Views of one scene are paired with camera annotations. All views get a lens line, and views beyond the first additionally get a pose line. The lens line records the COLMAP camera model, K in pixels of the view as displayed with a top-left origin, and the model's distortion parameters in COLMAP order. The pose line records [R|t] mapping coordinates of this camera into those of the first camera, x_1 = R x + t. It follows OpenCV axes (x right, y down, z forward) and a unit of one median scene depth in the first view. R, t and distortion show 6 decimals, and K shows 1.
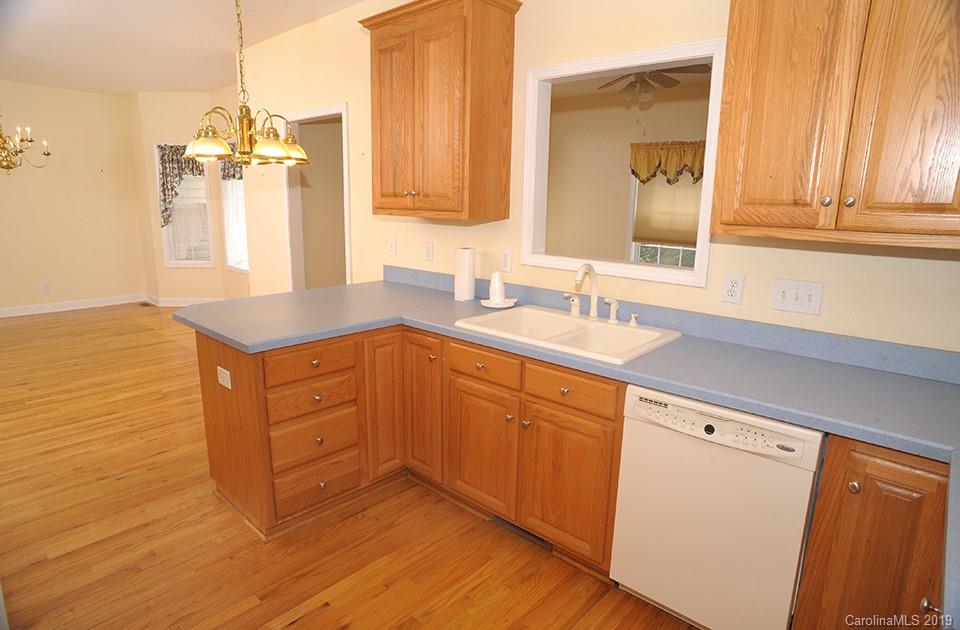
lens RADIAL K [[541.2, 0, 484.9], [0, 541.2, 313.7], [0, 0, 1]] dist [-0.061670, 0.030642]
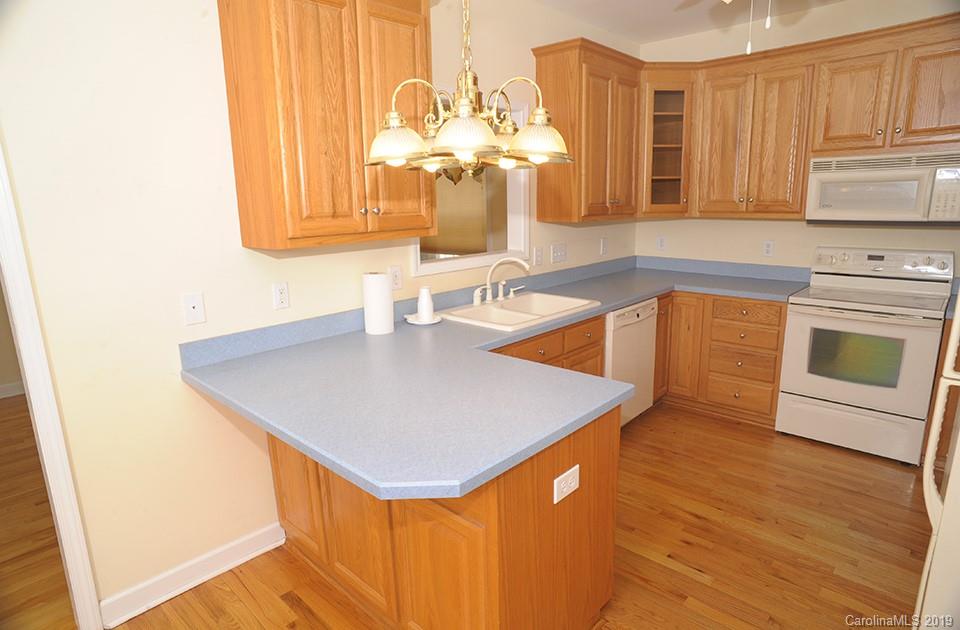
lens RADIAL K [[541.2, 0, 473.0], [0, 541.2, 314.2], [0, 0, 1]] dist [-0.061670, 0.030642]
pose [[0.029403, -0.232462, 0.972161, -1.086183], [0.229089, 0.948261, 0.219818, -0.261754], [-0.972961, 0.216248, 0.081136, 0.987006]]
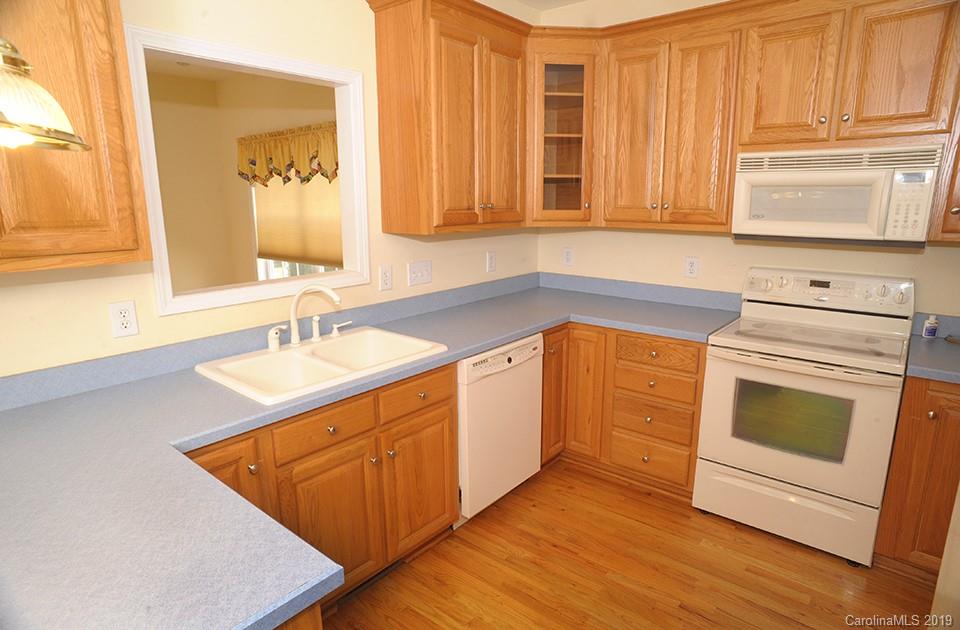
lens RADIAL K [[541.2, 0, 479.0], [0, 541.2, 312.7], [0, 0, 1]] dist [-0.061670, 0.030642]
pose [[-0.026802, -0.231154, 0.972548, -0.711152], [0.212524, 0.949339, 0.231494, -0.195656], [-0.976788, 0.212894, 0.023682, 0.697052]]
